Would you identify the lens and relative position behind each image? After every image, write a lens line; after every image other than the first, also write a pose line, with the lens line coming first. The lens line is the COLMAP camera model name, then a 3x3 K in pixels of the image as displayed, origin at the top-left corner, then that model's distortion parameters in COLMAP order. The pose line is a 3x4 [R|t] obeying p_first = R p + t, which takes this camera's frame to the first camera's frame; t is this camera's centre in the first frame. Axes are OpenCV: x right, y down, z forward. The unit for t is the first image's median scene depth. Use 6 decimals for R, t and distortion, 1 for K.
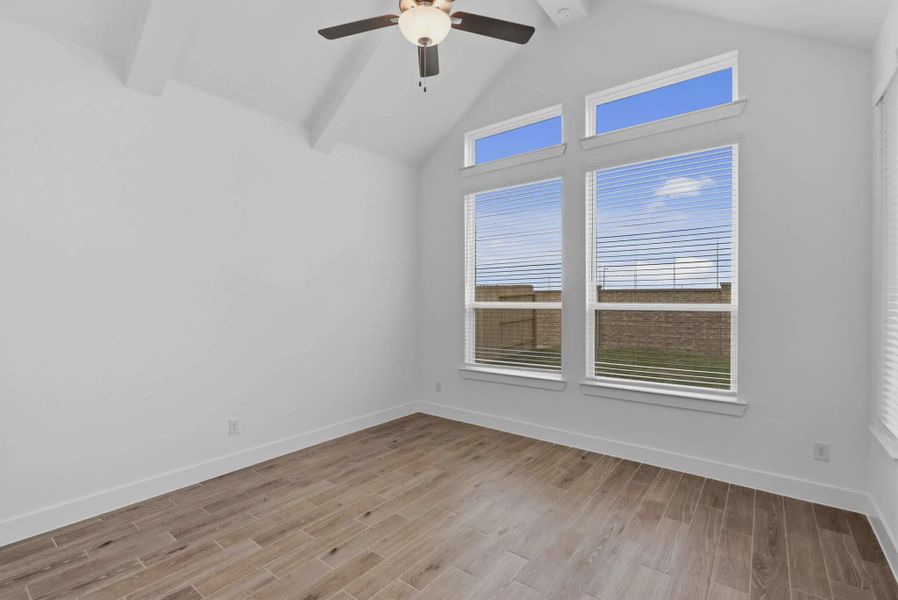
lens RADIAL K [[398.2, 0, 449.0], [0, 398.2, 300.0], [0, 0, 1]] dist [-0.000148, 0.000165]
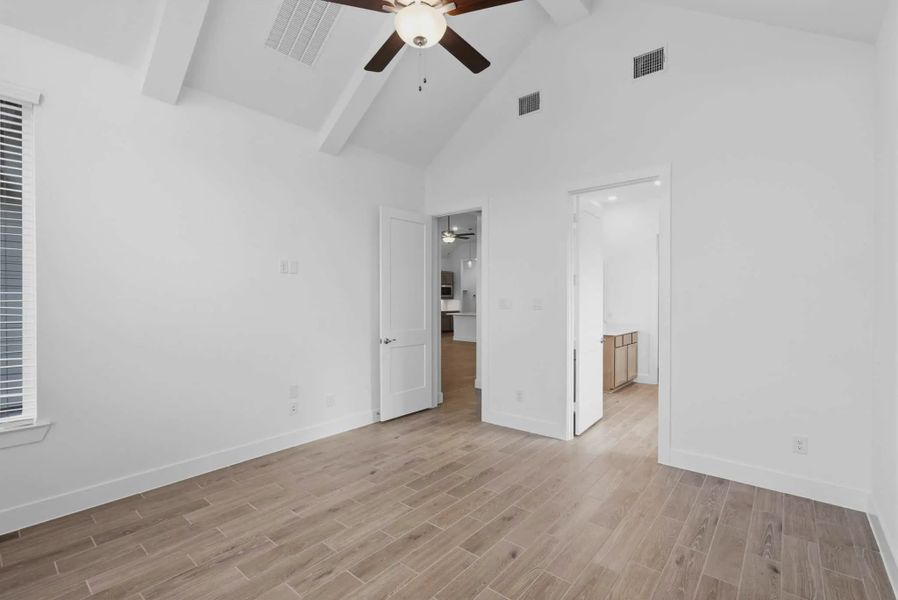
lens RADIAL K [[408.9, 0, 450.1], [0, 408.9, 301.4], [0, 0, 1]] dist [-0.001855, 0.000652]
pose [[-0.999623, 0.001468, 0.027424, -0.165568], [0.002047, 0.999775, 0.021100, -0.013006], [-0.027387, 0.021148, -0.999401, 2.026058]]
